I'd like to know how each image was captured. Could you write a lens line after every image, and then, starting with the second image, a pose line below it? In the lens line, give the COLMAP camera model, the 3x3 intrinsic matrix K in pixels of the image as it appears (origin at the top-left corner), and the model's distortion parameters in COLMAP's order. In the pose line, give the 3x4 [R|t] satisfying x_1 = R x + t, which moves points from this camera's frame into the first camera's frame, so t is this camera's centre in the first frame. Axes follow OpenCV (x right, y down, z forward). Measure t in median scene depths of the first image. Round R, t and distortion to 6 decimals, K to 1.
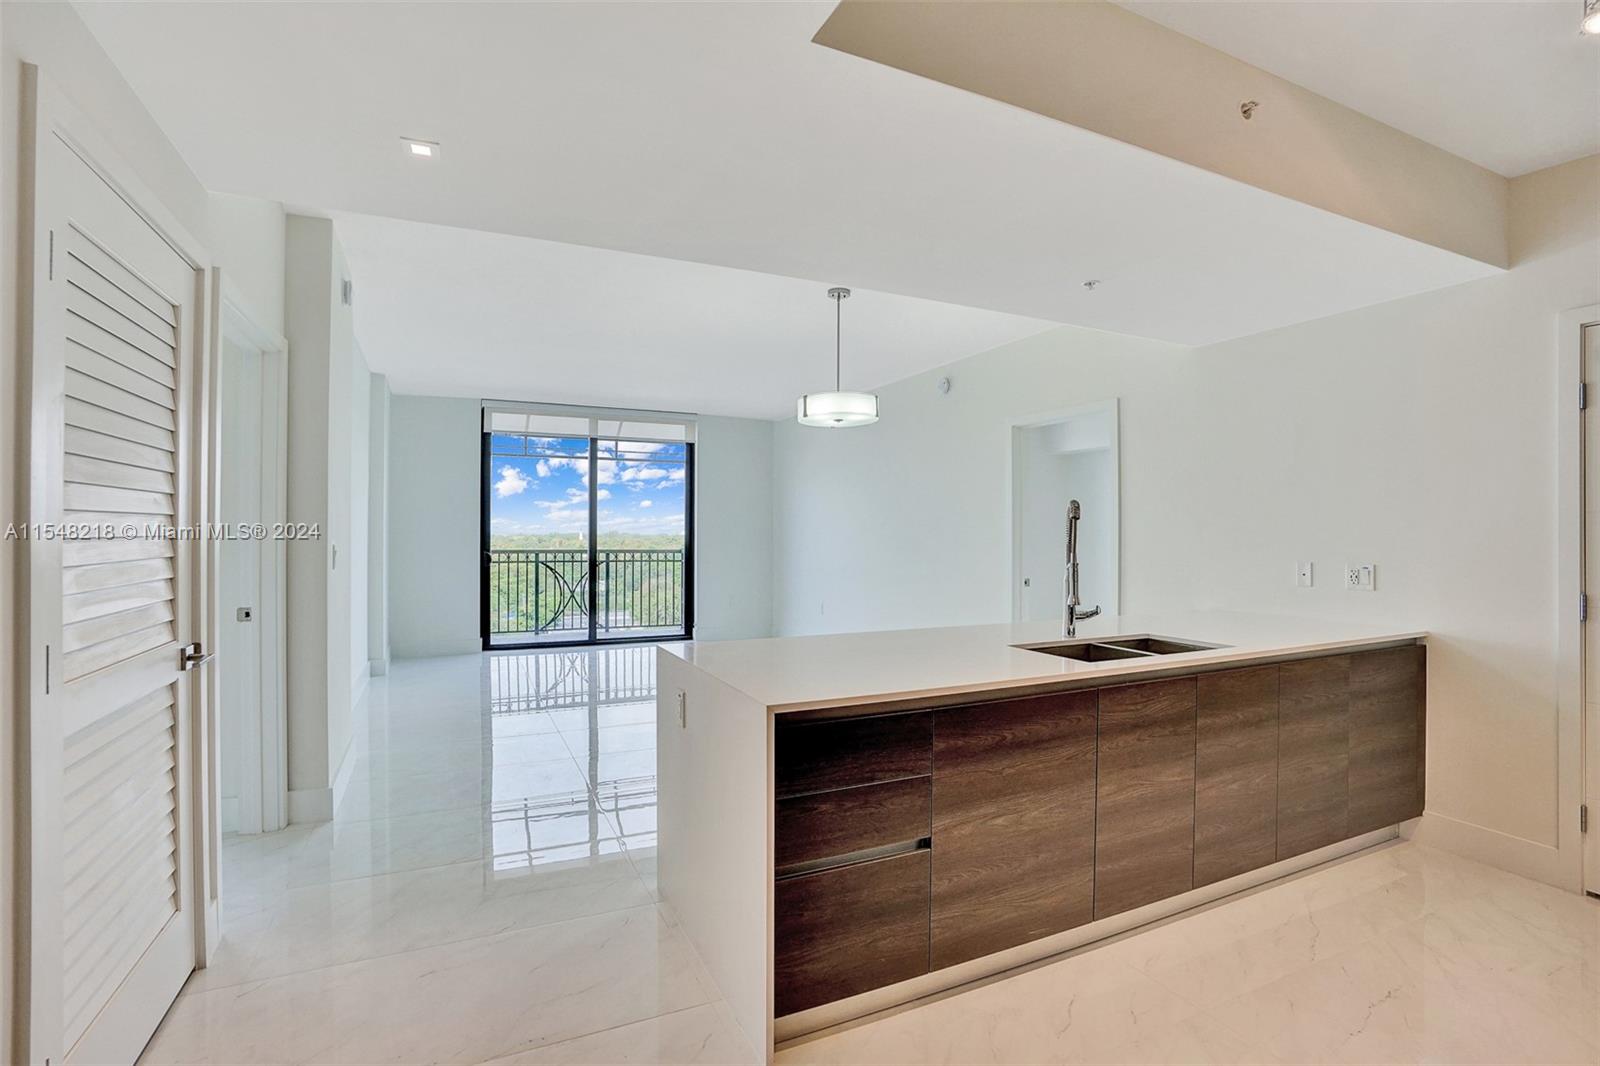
lens RADIAL K [[741.1, 0, 796.5], [0, 741.1, 526.1], [0, 0, 1]] dist [-0.015359, 0.000939]
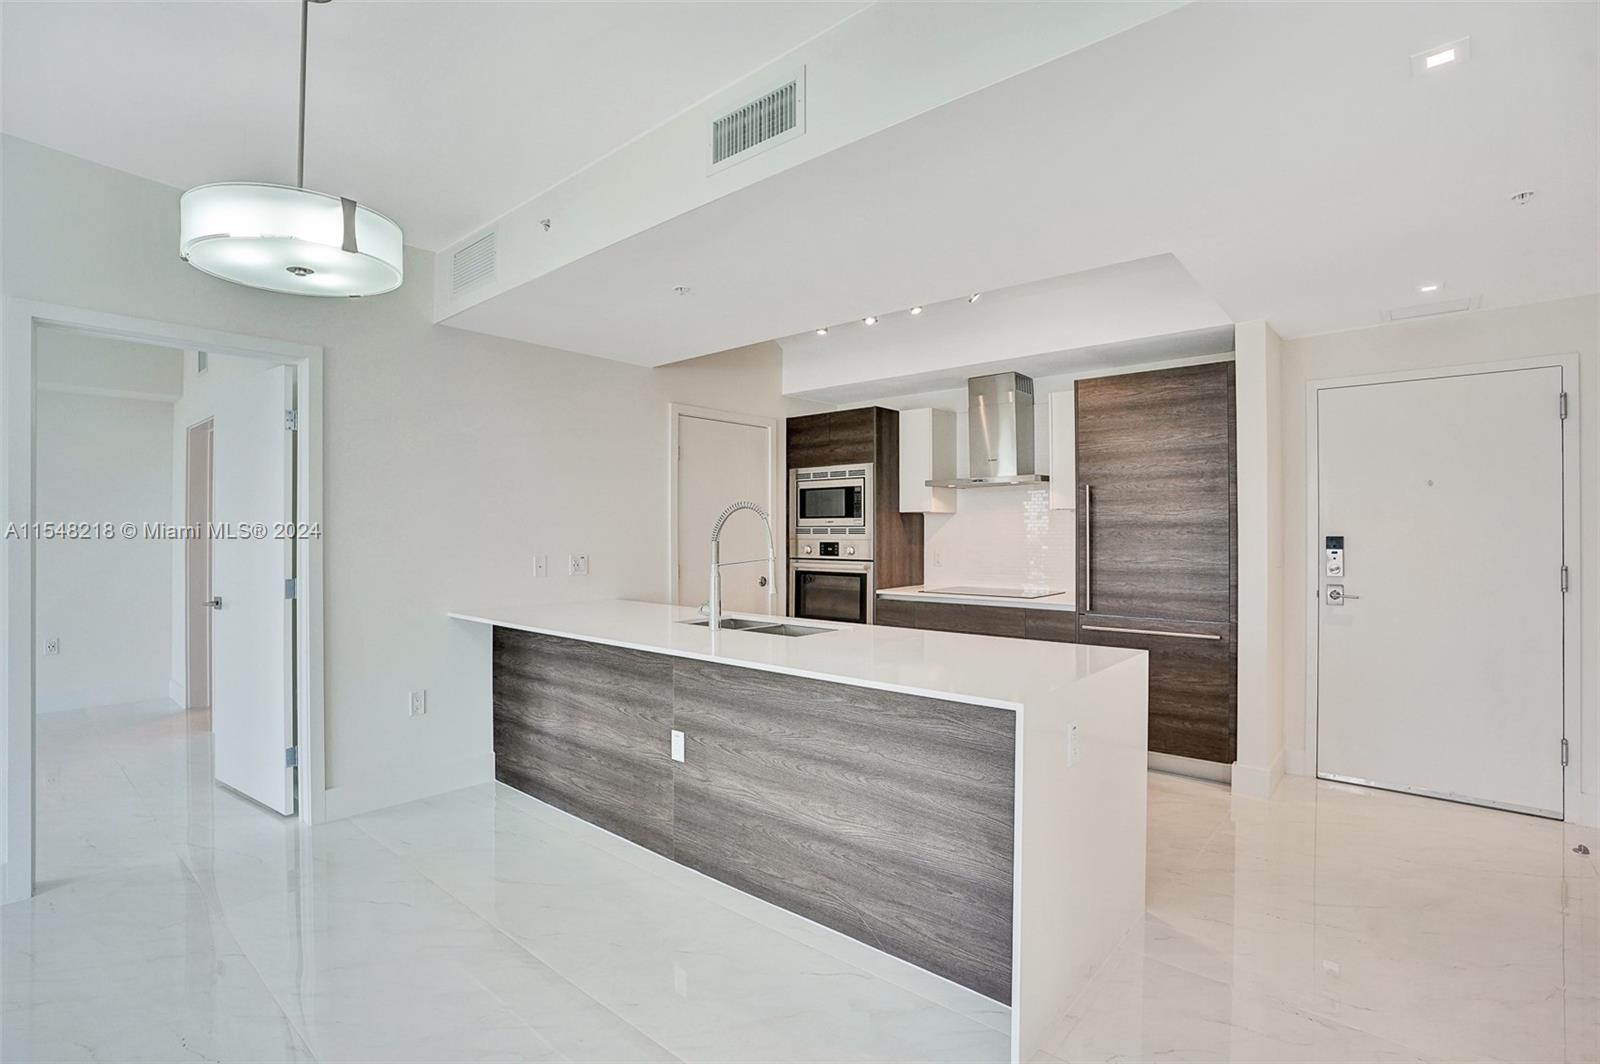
lens RADIAL K [[760.8, 0, 800.0], [0, 760.8, 532.0], [0, 0, 1]] dist [-0.039119, 0.000832]
pose [[-0.402180, -0.001221, 0.915560, -0.699409], [-0.005696, 0.999983, -0.001169, 0.013937], [-0.915543, -0.005685, -0.402180, 1.432677]]
